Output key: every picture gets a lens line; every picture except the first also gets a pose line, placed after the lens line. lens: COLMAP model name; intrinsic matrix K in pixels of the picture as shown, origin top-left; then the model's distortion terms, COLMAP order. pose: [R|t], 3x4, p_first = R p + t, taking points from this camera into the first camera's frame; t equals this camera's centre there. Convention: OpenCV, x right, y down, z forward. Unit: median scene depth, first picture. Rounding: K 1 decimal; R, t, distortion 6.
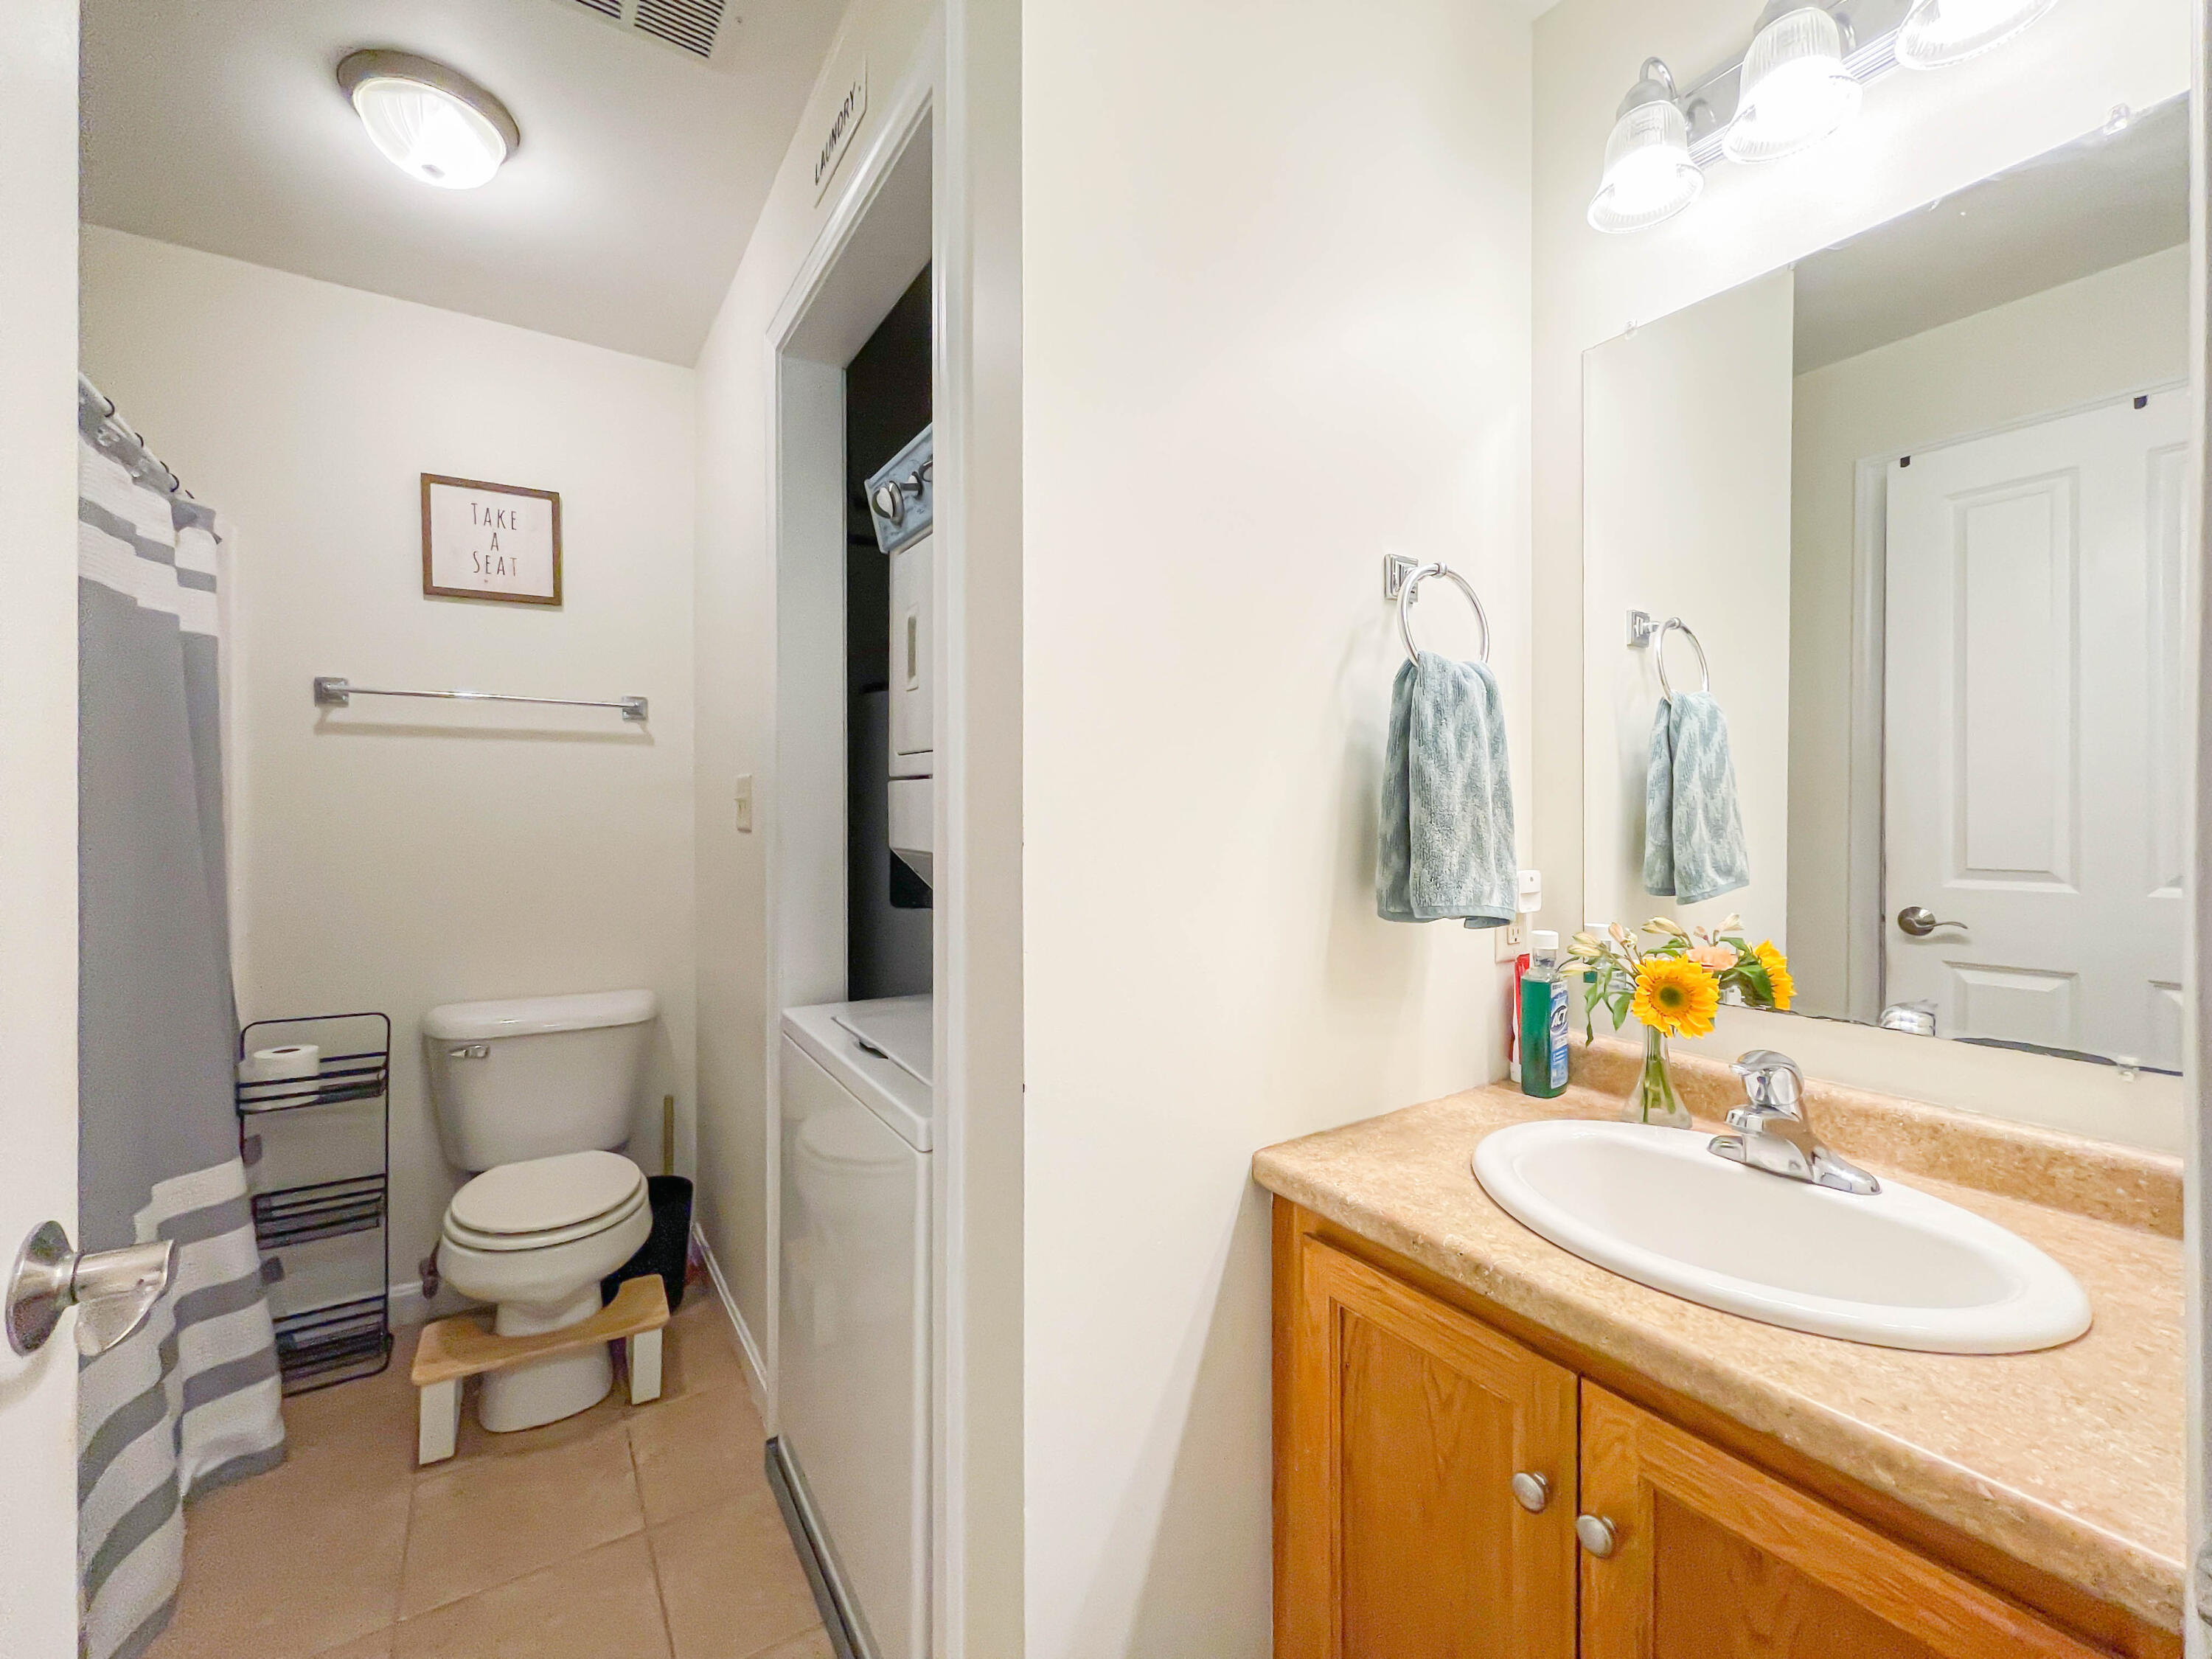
lens RADIAL K [[906.3, 0, 1097.9], [0, 906.3, 811.9], [0, 0, 1]] dist [-0.001575, -0.000602]
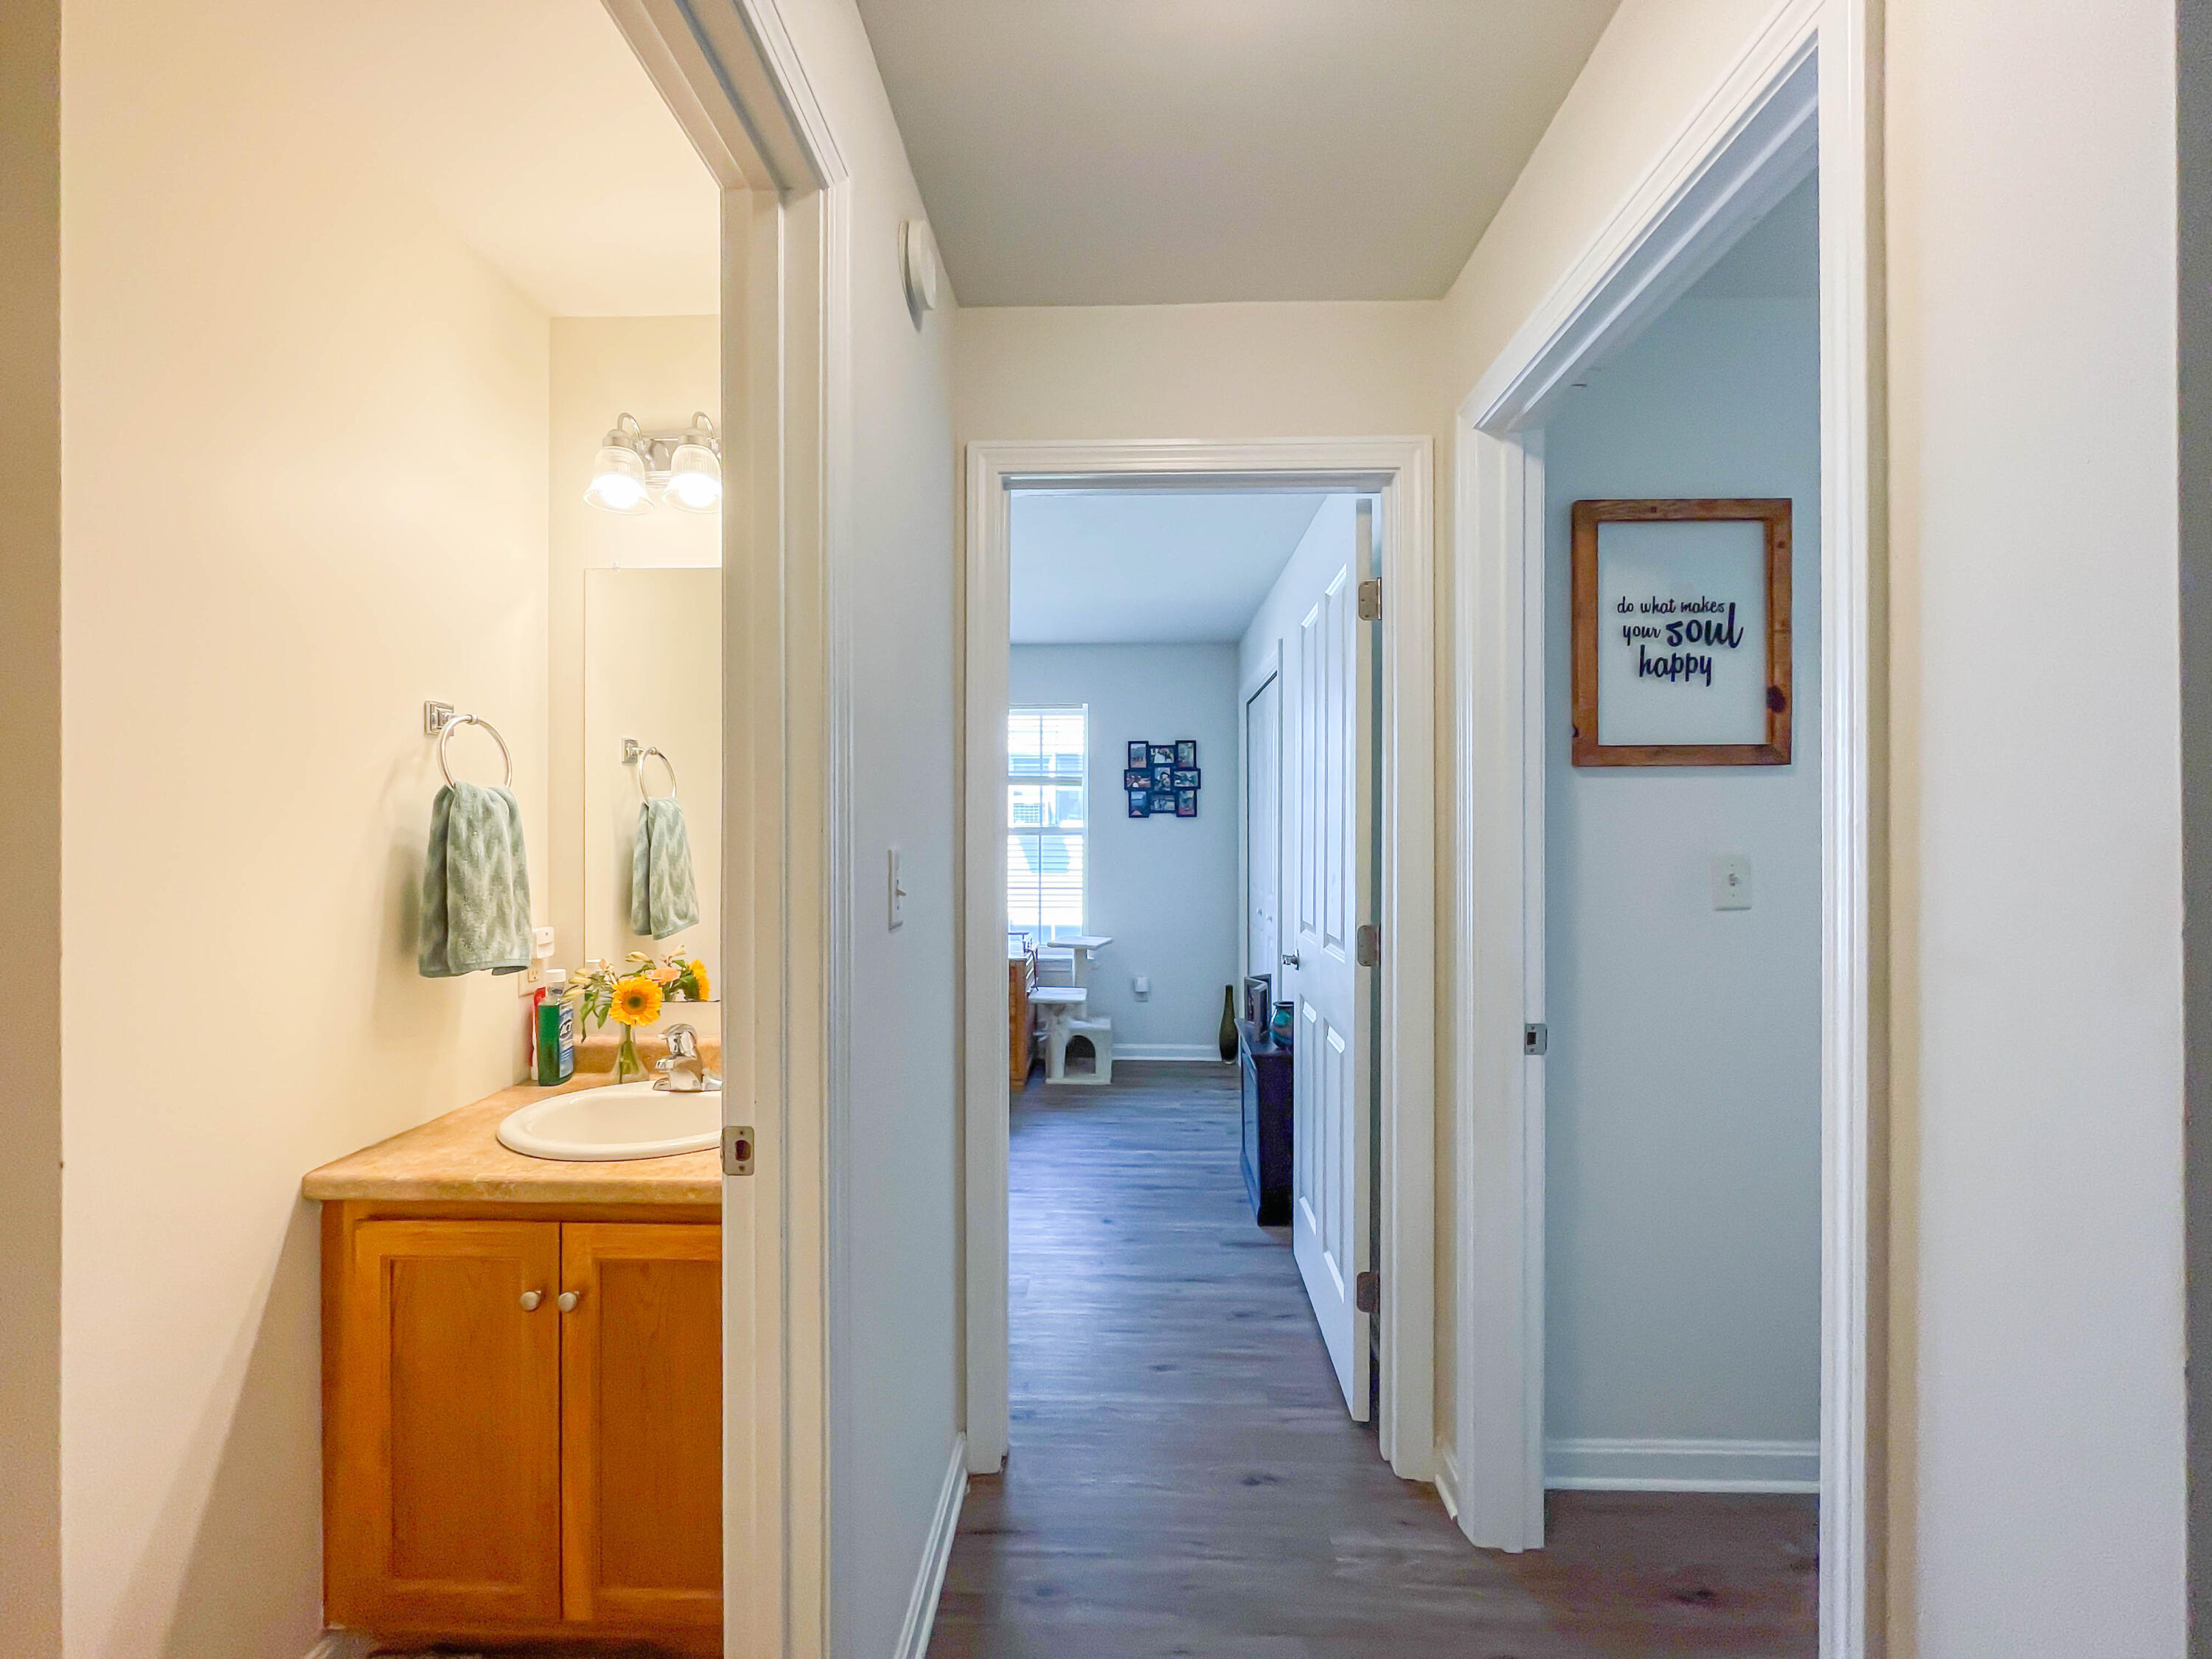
lens RADIAL K [[906.3, 0, 1106.7], [0, 906.3, 838.0], [0, 0, 1]] dist [-0.001575, -0.000602]
pose [[0.565453, -0.001056, 0.824780, -0.197954], [-0.004189, 0.999983, 0.004152, -0.087254], [-0.824770, -0.005803, 0.565439, -0.534660]]
